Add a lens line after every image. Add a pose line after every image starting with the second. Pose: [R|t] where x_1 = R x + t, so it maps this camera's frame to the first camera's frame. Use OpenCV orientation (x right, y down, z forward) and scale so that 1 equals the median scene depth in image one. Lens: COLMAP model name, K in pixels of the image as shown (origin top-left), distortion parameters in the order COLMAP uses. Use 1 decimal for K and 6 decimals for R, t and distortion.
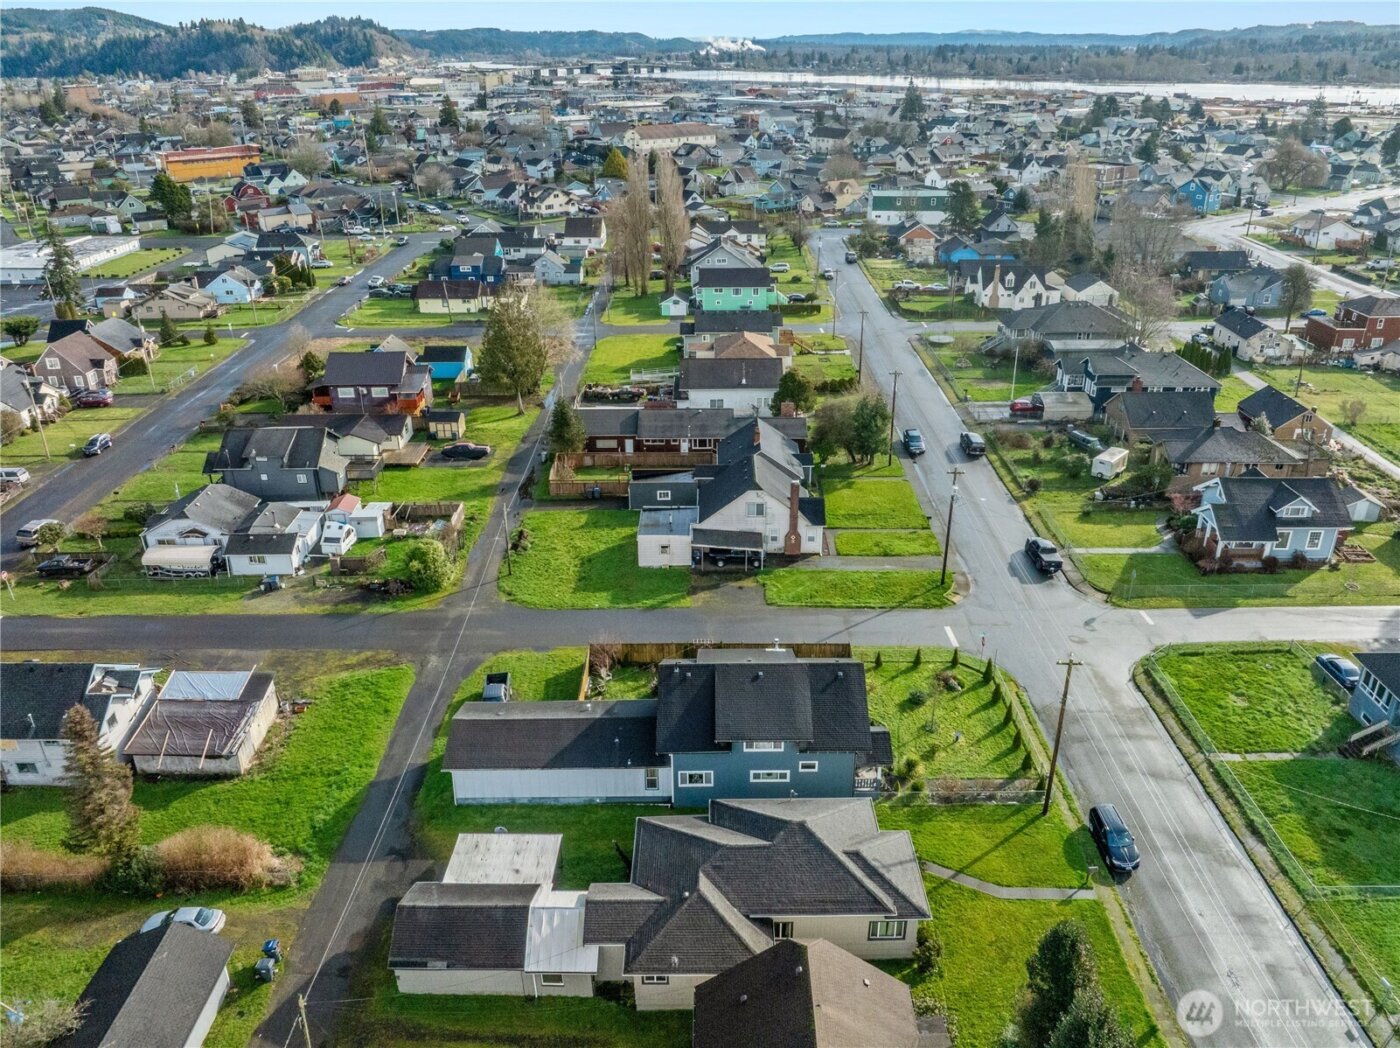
lens RADIAL K [[1023.9, 0, 700.0], [0, 1023.9, 524.0], [0, 0, 1]] dist [-0.003339, 0.000118]
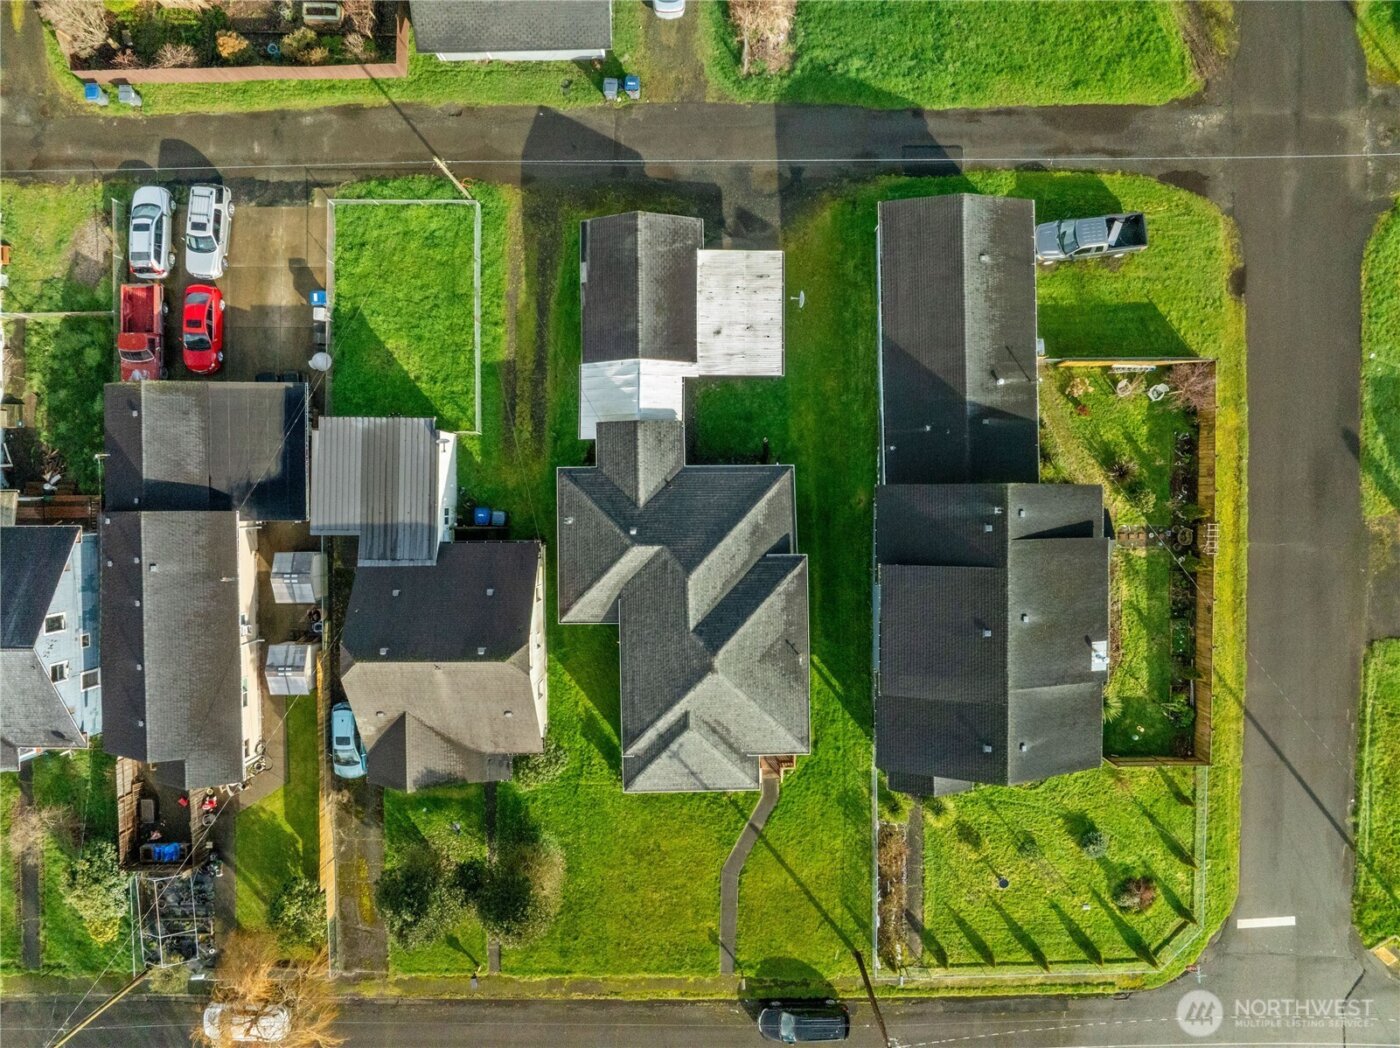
lens RADIAL K [[977.6, 0, 708.0], [0, 977.6, 520.2], [0, 0, 1]] dist [-0.029674, 0.002521]
pose [[0.017107, 0.999329, 0.032381, -0.044523], [-0.424116, -0.022075, 0.905339, -0.396809], [0.905446, -0.029220, 0.423454, 0.612208]]
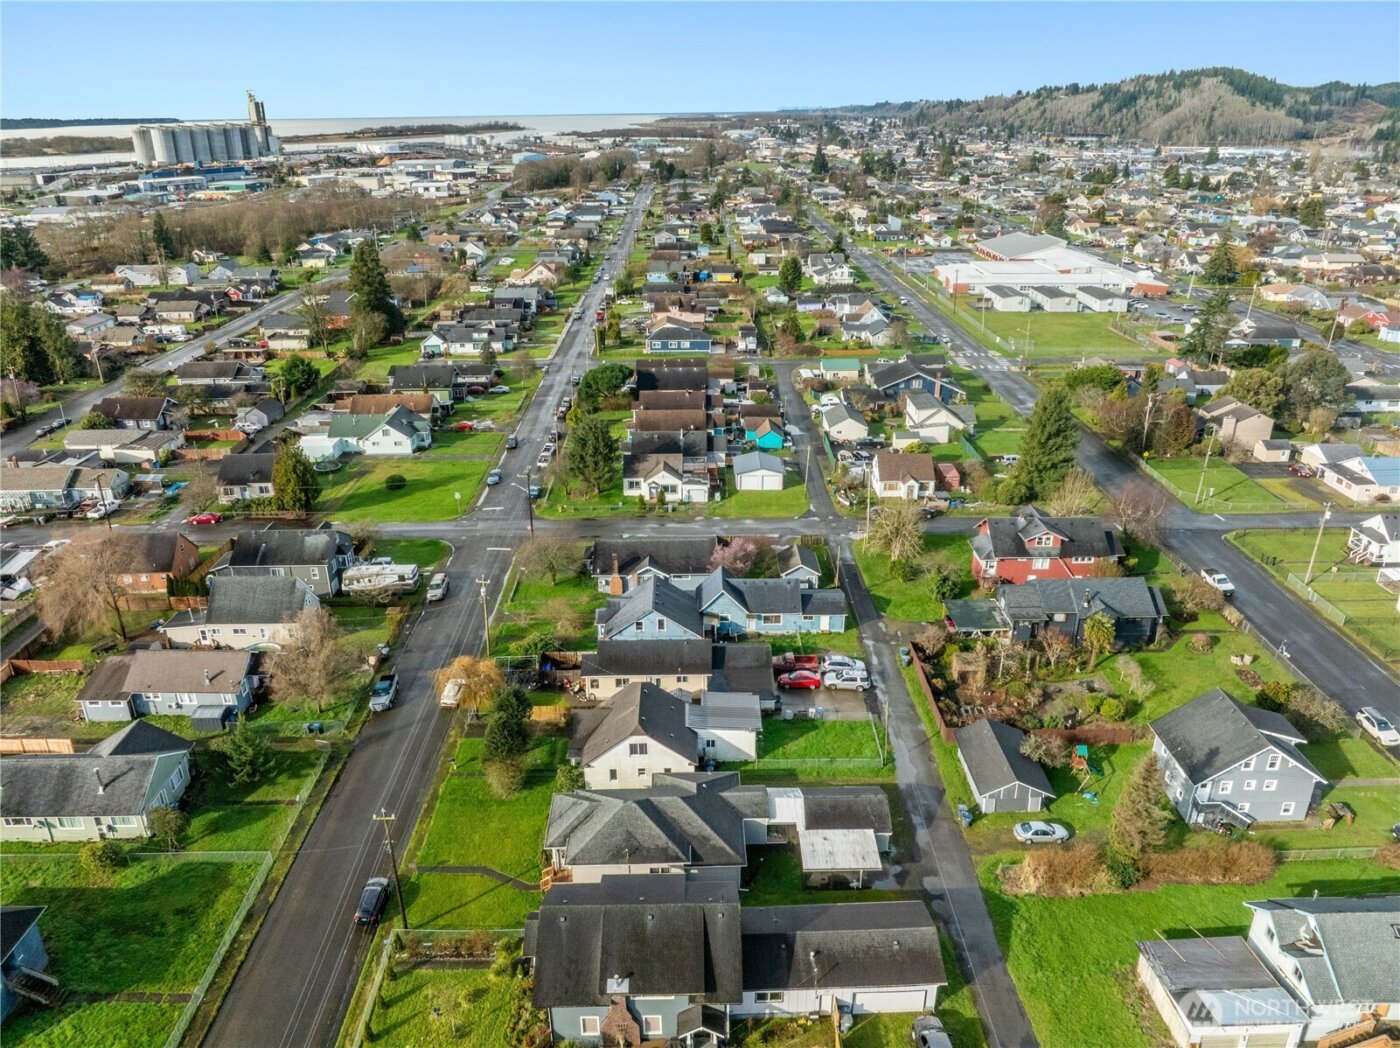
lens RADIAL K [[977.6, 0, 708.0], [0, 977.6, 520.2], [0, 0, 1]] dist [-0.029674, 0.002521]
pose [[-0.999447, 0.024044, -0.022960, 0.005674], [-0.001281, 0.662250, 0.749282, -0.937698], [0.033221, 0.748897, -0.661853, 1.501668]]
